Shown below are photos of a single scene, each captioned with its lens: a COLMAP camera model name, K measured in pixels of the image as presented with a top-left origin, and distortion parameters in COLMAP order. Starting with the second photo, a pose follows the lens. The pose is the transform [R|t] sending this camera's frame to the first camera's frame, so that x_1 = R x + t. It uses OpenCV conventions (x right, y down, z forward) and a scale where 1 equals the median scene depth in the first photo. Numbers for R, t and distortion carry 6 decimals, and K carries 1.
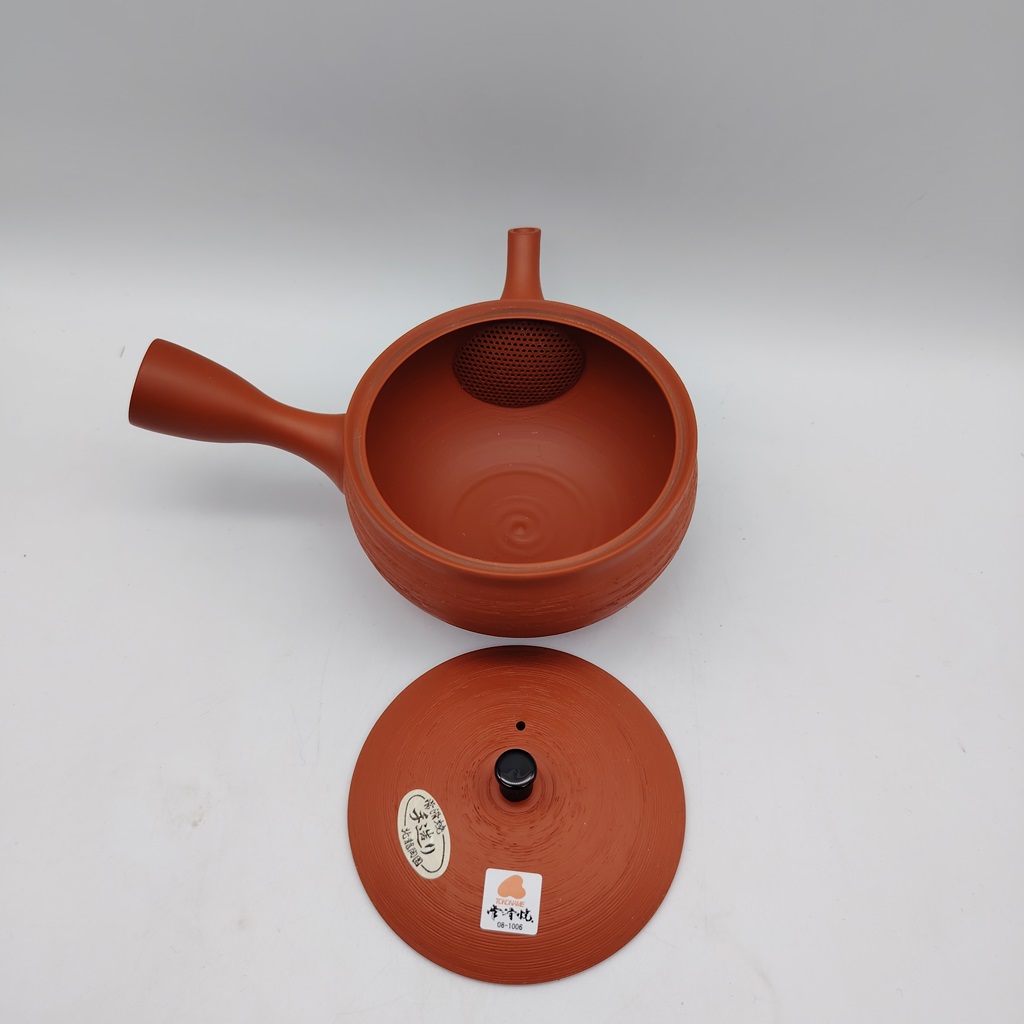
lens RADIAL K [[1012.3, 0, 511.5], [0, 1012.3, 513.2], [0, 0, 1]] dist [0.052314, 0.000000]
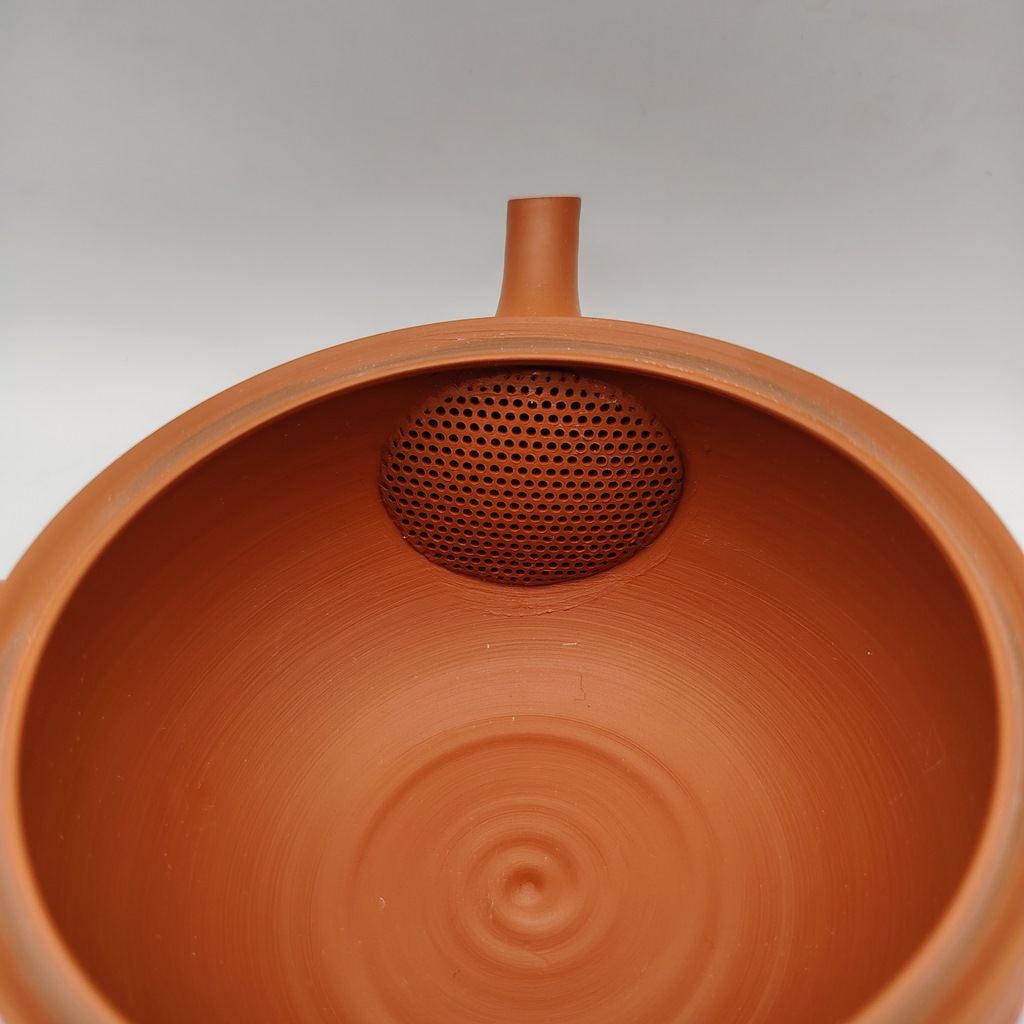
lens RADIAL K [[1012.3, 0, 509.9], [0, 1012.3, 512.1], [0, 0, 1]] dist [0.052314, 0.000000]
pose [[0.996579, -0.000489, -0.082641, 0.035142], [-0.018037, 0.974588, -0.223277, -0.039118], [0.080650, 0.224003, 0.971246, 0.593073]]
